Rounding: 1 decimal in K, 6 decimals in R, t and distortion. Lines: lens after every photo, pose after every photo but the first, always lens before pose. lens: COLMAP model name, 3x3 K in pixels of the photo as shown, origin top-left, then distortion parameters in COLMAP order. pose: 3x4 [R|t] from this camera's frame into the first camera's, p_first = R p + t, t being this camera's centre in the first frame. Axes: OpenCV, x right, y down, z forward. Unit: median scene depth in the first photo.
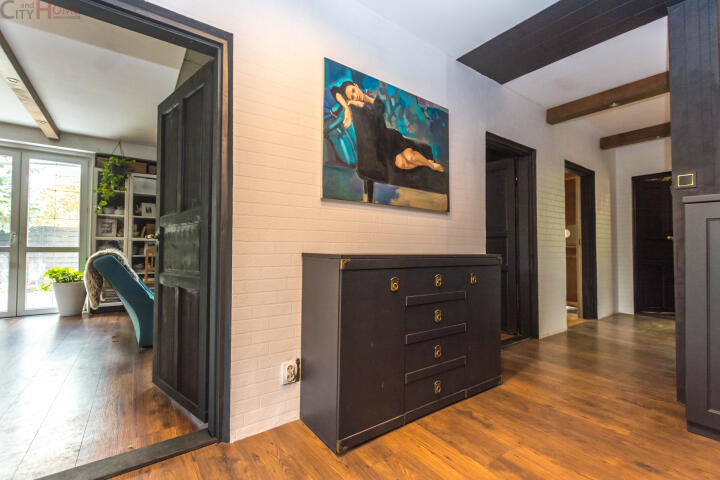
lens RADIAL K [[321.8, 0, 361.6], [0, 321.8, 241.9], [0, 0, 1]] dist [0.003220, -0.004482]
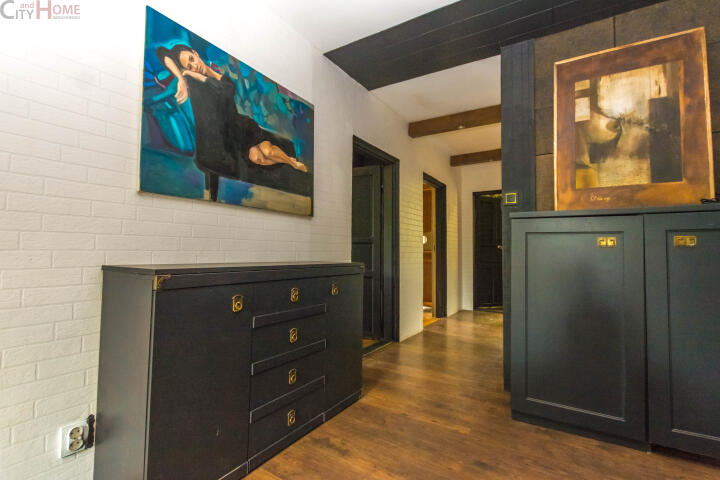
lens RADIAL K [[321.8, 0, 362.7], [0, 321.8, 238.3], [0, 0, 1]] dist [0.003220, -0.004482]
pose [[0.931428, 0.019312, 0.363413, 0.082877], [-0.015193, 0.999784, -0.014190, -0.022287], [-0.363608, 0.007696, 0.931520, 0.106545]]
